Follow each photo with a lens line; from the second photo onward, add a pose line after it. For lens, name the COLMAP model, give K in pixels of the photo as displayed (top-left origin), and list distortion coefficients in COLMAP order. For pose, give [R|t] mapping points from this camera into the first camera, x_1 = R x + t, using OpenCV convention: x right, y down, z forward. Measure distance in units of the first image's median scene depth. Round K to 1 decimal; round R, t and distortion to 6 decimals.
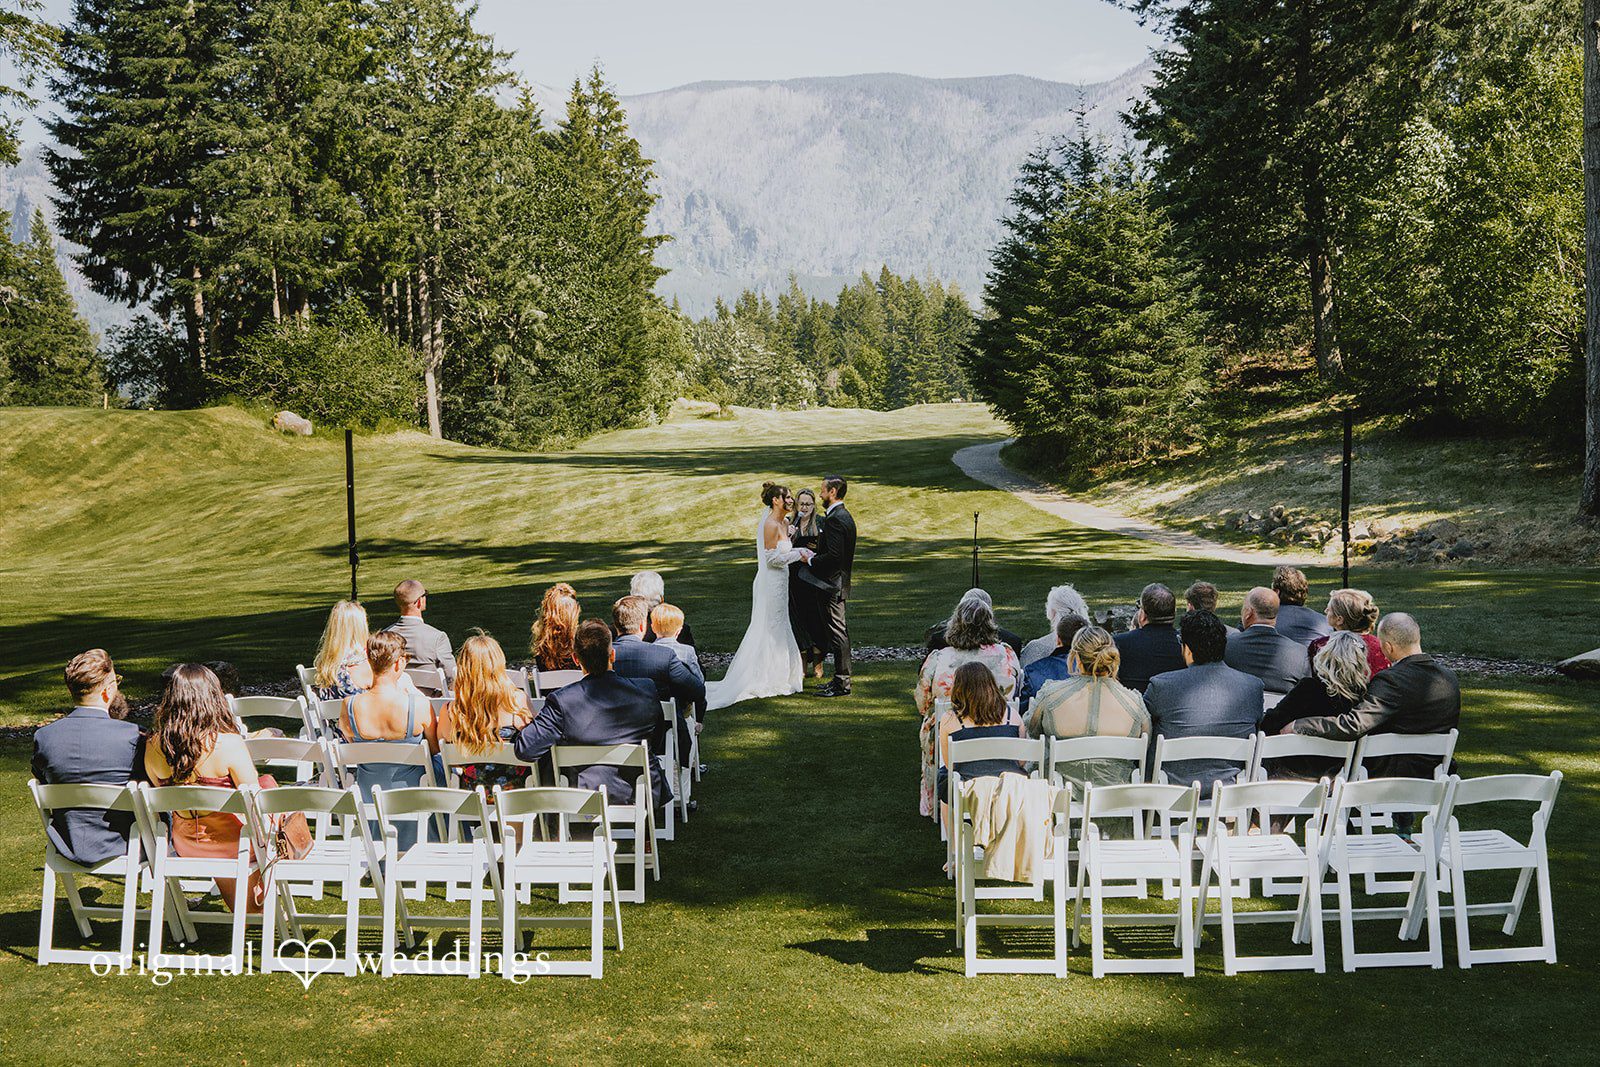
lens RADIAL K [[1897.4, 0, 800.0], [0, 1897.4, 533.5], [0, 0, 1]] dist [-0.013570, 0.018438]
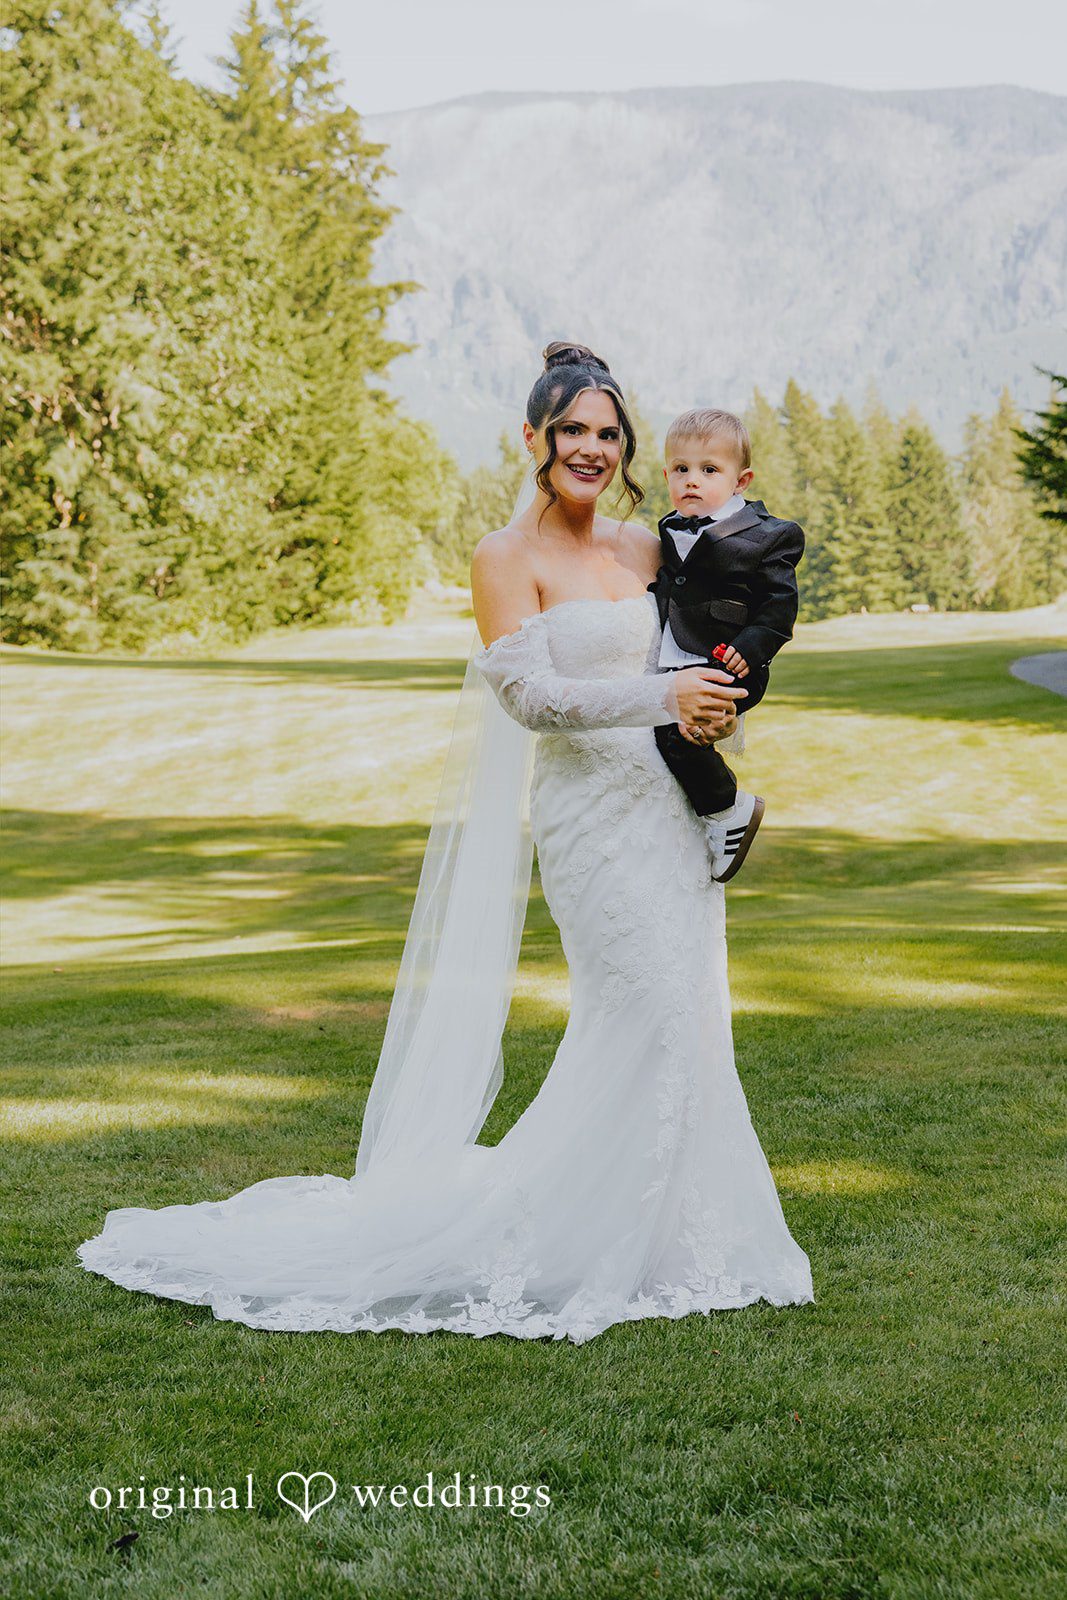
lens RADIAL K [[1897.4, 0, 533.5], [0, 1897.4, 800.0], [0, 0, 1]] dist [-0.013570, 0.018438]
pose [[0.999439, 0.018415, -0.027982, -0.017680], [-0.019117, 0.999504, -0.025013, 0.003539], [0.027508, 0.025533, 0.999295, 0.472757]]
